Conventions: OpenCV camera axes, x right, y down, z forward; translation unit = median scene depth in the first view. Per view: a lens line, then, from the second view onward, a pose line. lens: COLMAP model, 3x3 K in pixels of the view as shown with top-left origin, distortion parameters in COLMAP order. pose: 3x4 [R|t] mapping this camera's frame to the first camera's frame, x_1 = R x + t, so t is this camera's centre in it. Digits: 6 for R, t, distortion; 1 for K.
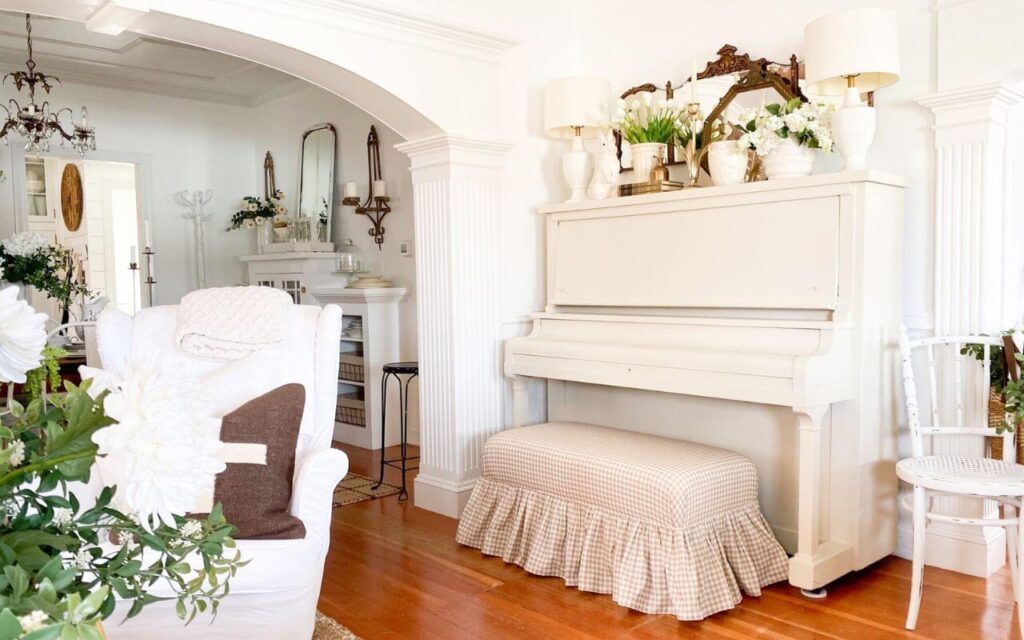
lens RADIAL K [[789.9, 0, 530.4], [0, 789.9, 333.2], [0, 0, 1]] dist [0.051515, -0.080163]
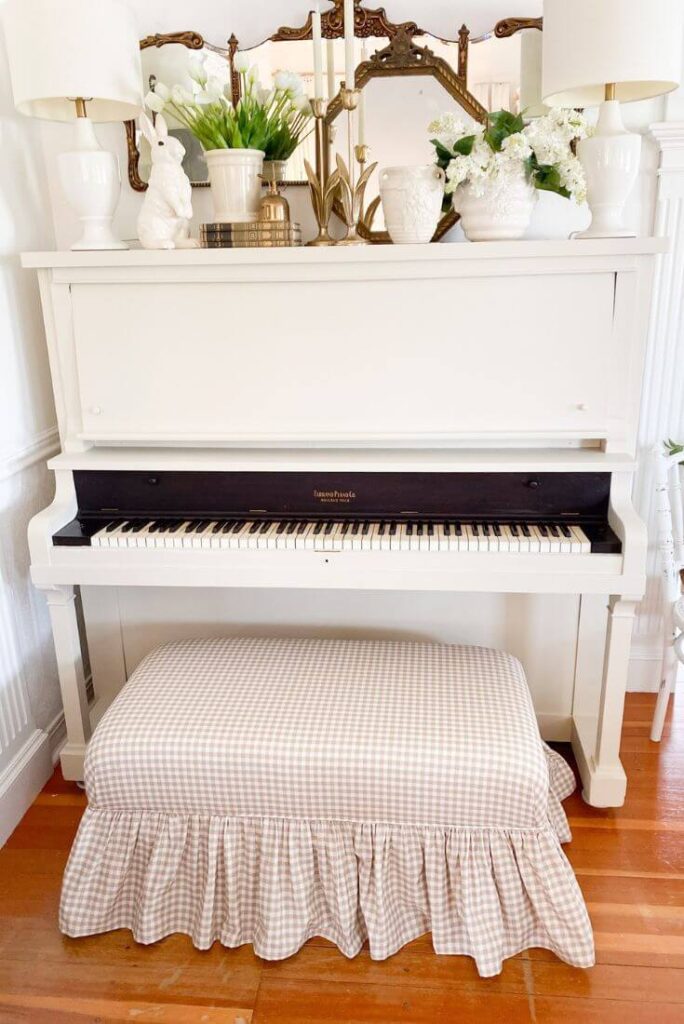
lens RADIAL K [[778.0, 0, 348.4], [0, 778.0, 513.1], [0, 0, 1]] dist [0.028182, -0.054610]
pose [[0.754851, -0.211099, 0.620997, -0.211601], [0.057175, 0.964365, 0.258323, -0.134777], [-0.653400, -0.159490, 0.740021, 0.518522]]
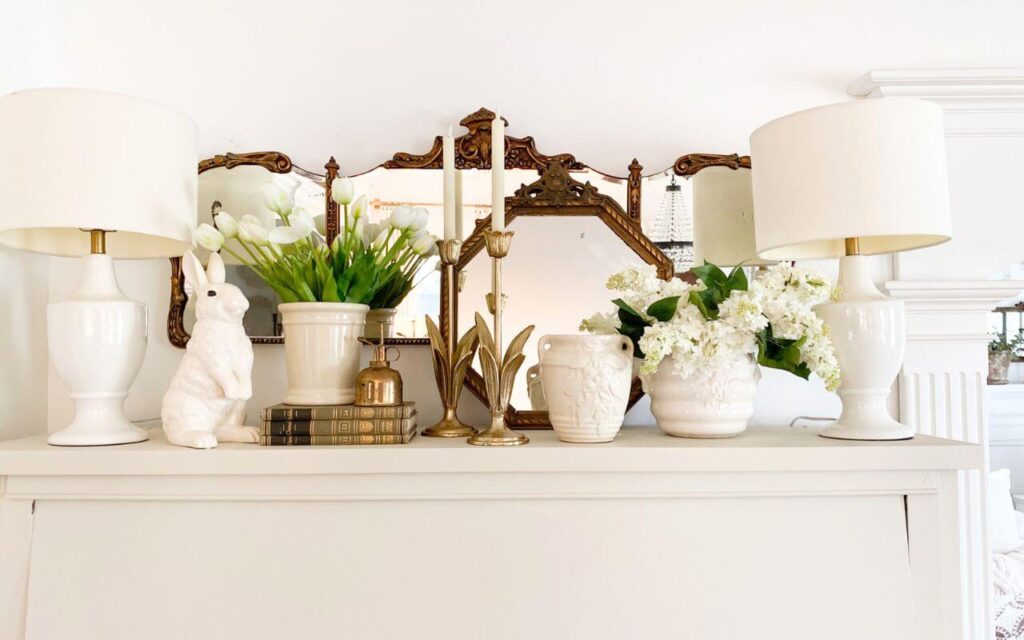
lens RADIAL K [[789.9, 0, 507.7], [0, 789.9, 326.8], [0, 0, 1]] dist [0.051515, -0.080163]
pose [[0.689875, 0.037462, 0.722958, -0.080906], [0.045789, 0.994402, -0.095221, -0.197321], [-0.722479, 0.098794, 0.684298, 0.710114]]
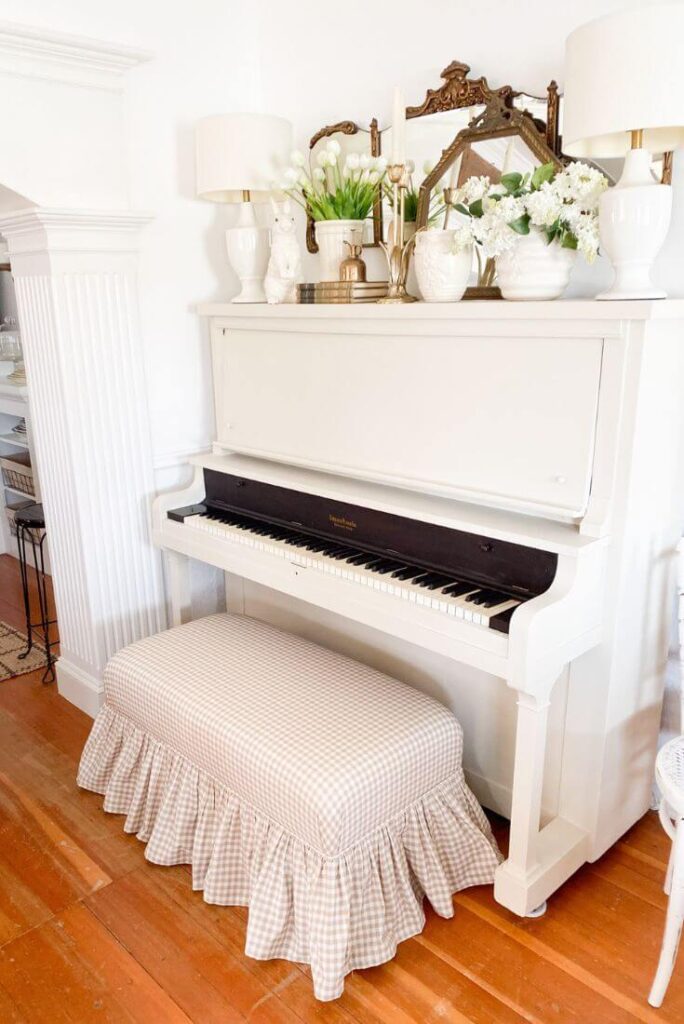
lens RADIAL K [[778.0, 0, 320.2], [0, 778.0, 520.5], [0, 0, 1]] dist [0.028182, -0.054610]
pose [[0.999959, -0.008922, 0.001616, 0.138154], [0.008367, 0.976638, 0.214727, -0.140490], [-0.003494, -0.214704, 0.976673, 0.311821]]
